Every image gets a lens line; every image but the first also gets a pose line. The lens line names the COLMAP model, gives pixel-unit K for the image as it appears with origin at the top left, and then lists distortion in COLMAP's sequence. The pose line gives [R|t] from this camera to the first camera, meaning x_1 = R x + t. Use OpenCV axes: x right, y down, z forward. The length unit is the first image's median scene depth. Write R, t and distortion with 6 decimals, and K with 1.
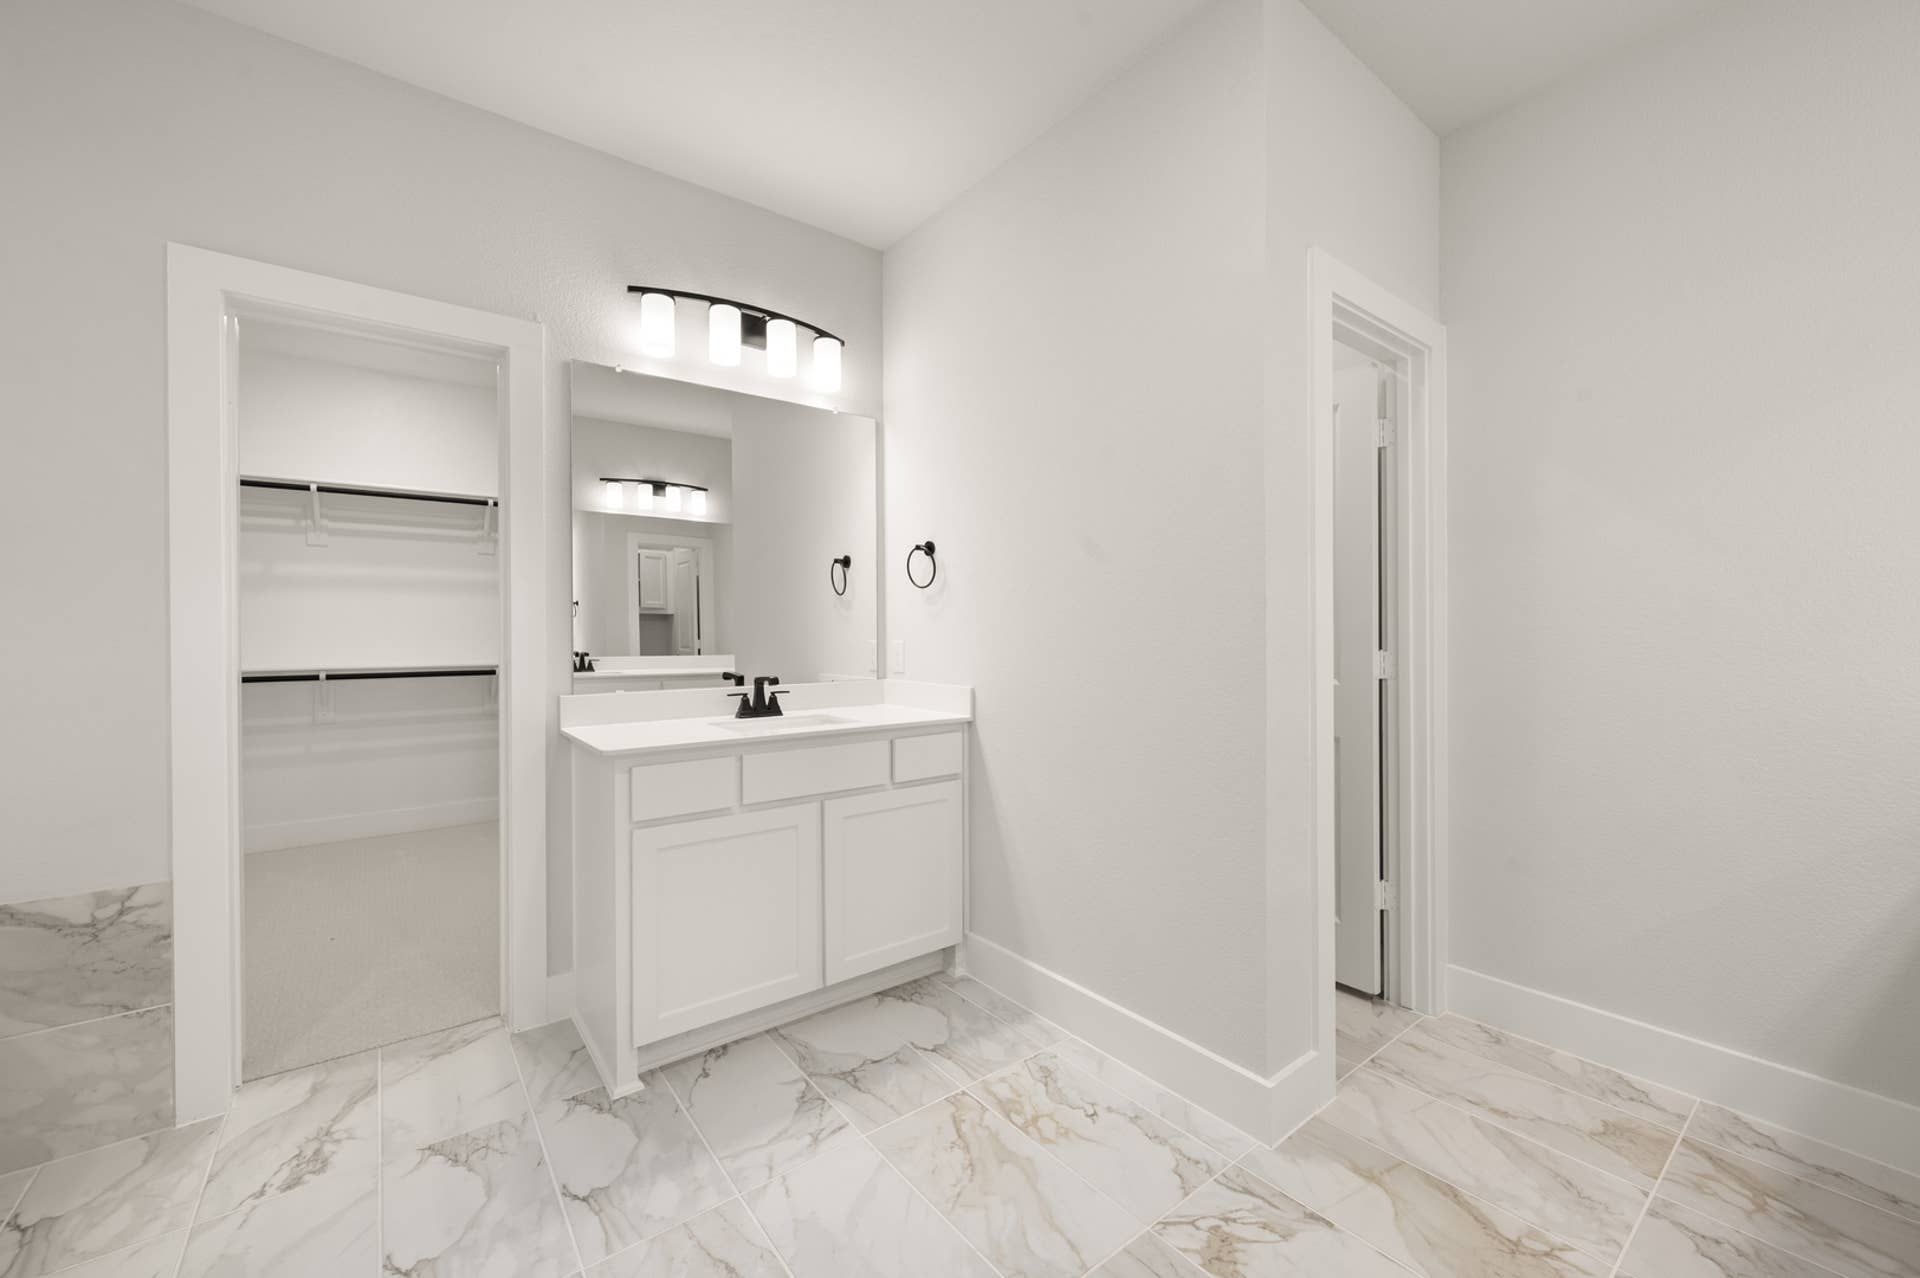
lens RADIAL K [[752.6, 0, 959.7], [0, 752.6, 632.8], [0, 0, 1]] dist [-0.000876, -0.000182]
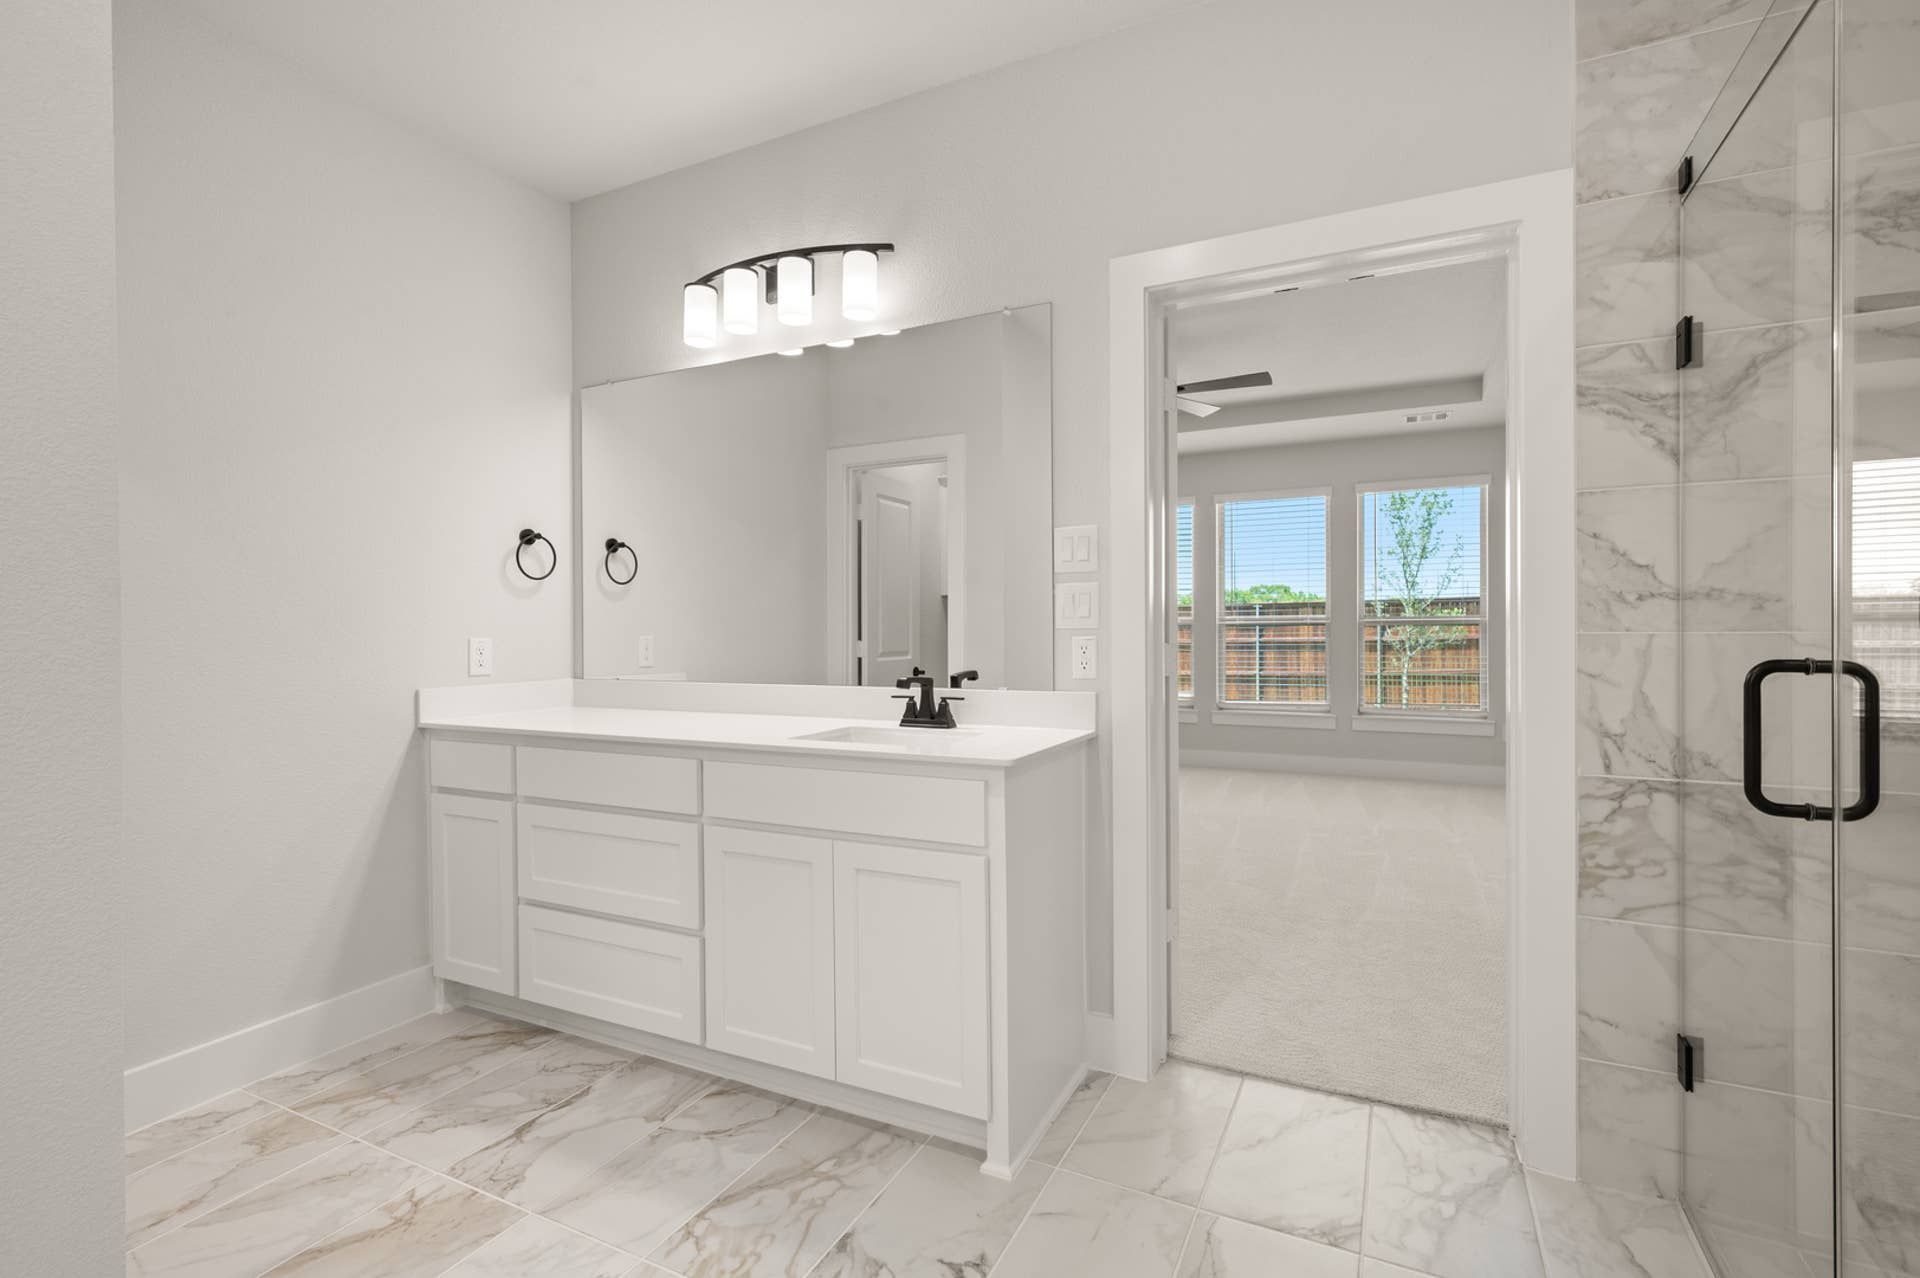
lens RADIAL K [[894.8, 0, 955.3], [0, 894.8, 631.6], [0, 0, 1]] dist [-0.001155, 0.000687]
pose [[-0.440207, 0.004604, 0.897885, -0.581899], [0.011358, 0.999935, 0.000441, 0.003574], [-0.897825, 0.010392, -0.440231, 0.685157]]
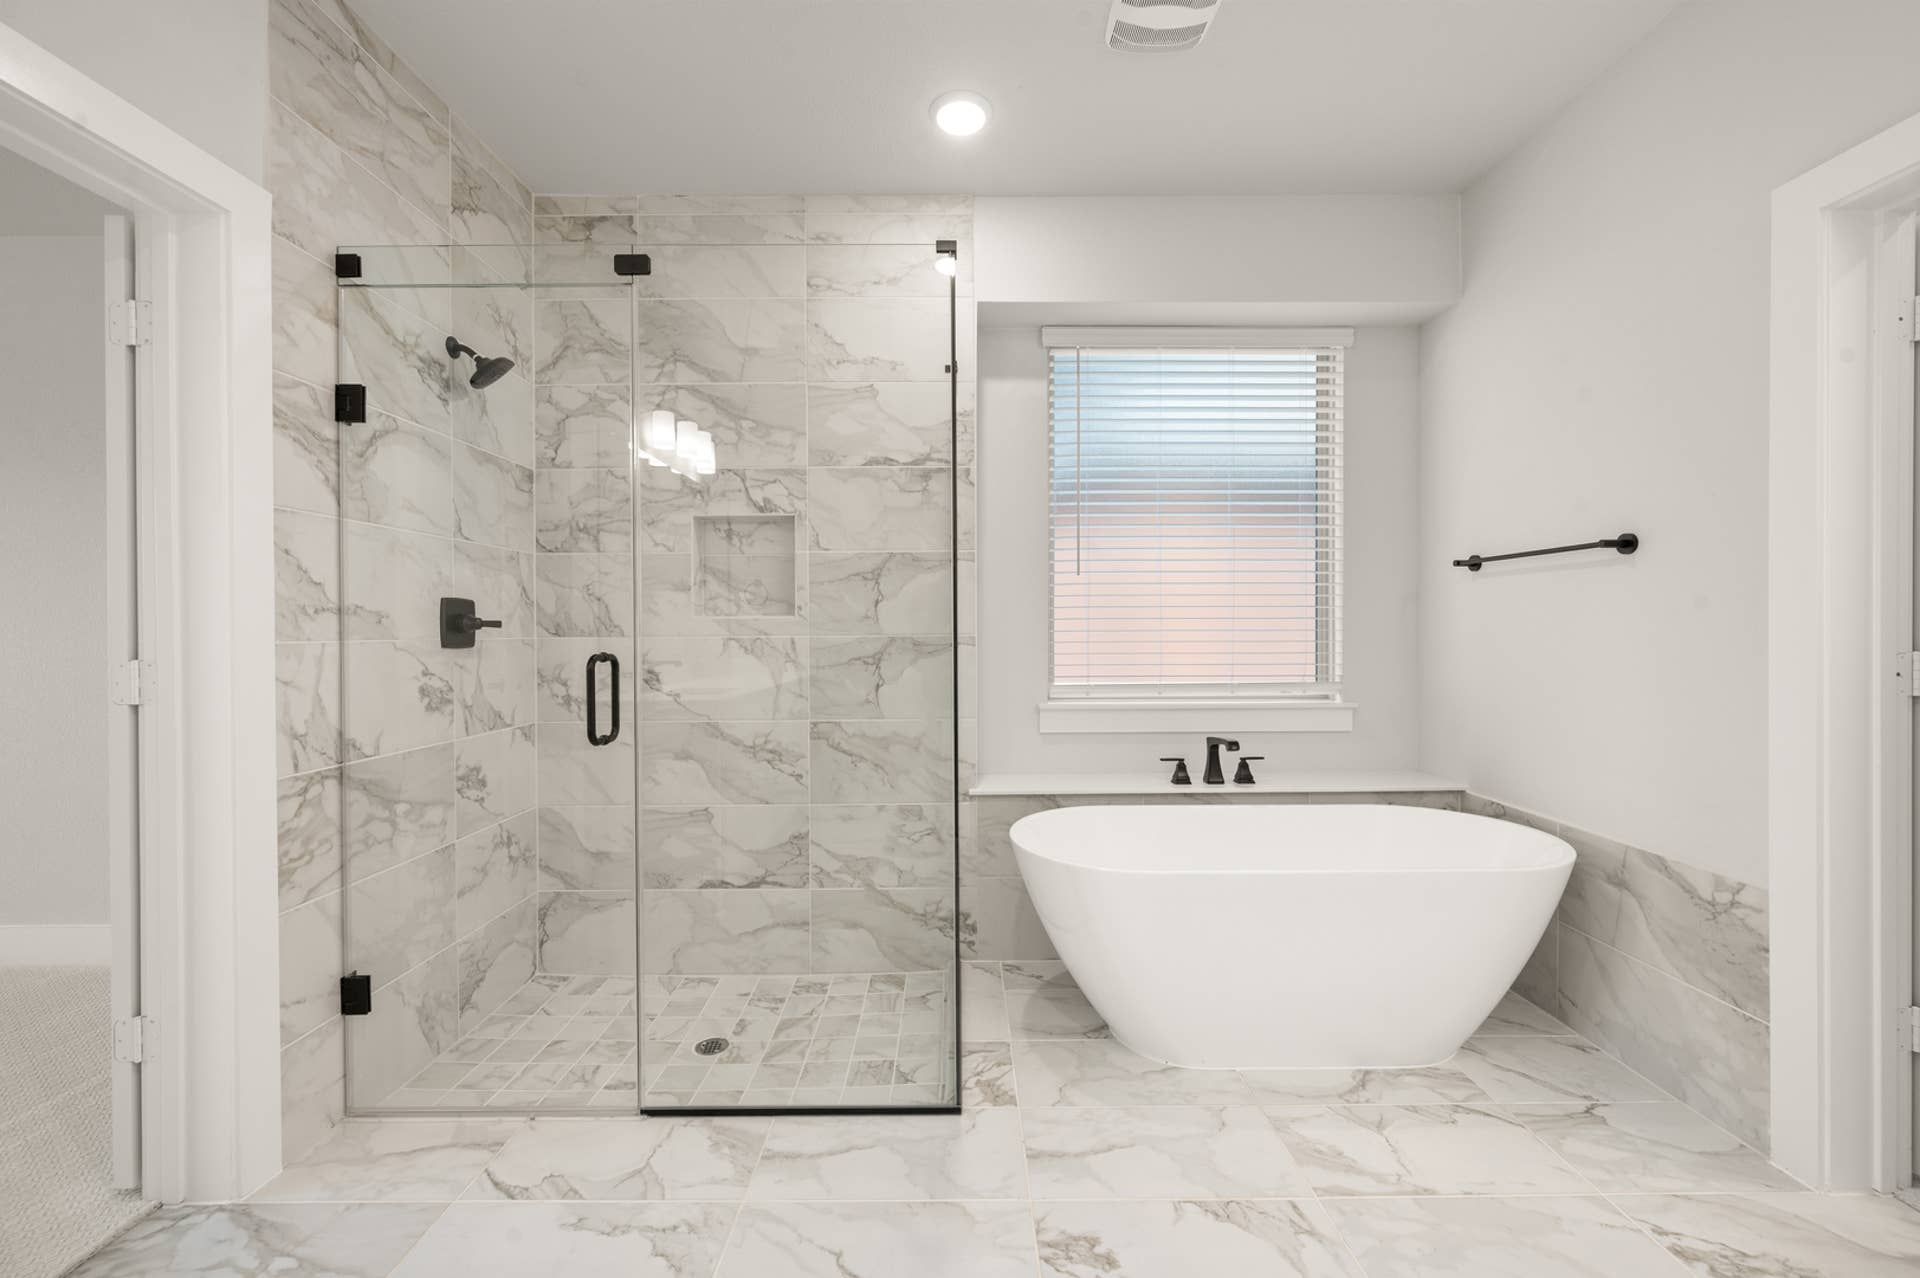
lens RADIAL K [[752.6, 0, 967.5], [0, 752.6, 636.9], [0, 0, 1]] dist [-0.000876, -0.000182]
pose [[-0.598391, 0.016051, -0.801043, 0.274410], [0.007480, 0.999868, 0.014447, -0.000362], [0.801169, 0.002653, -0.598432, 0.794275]]
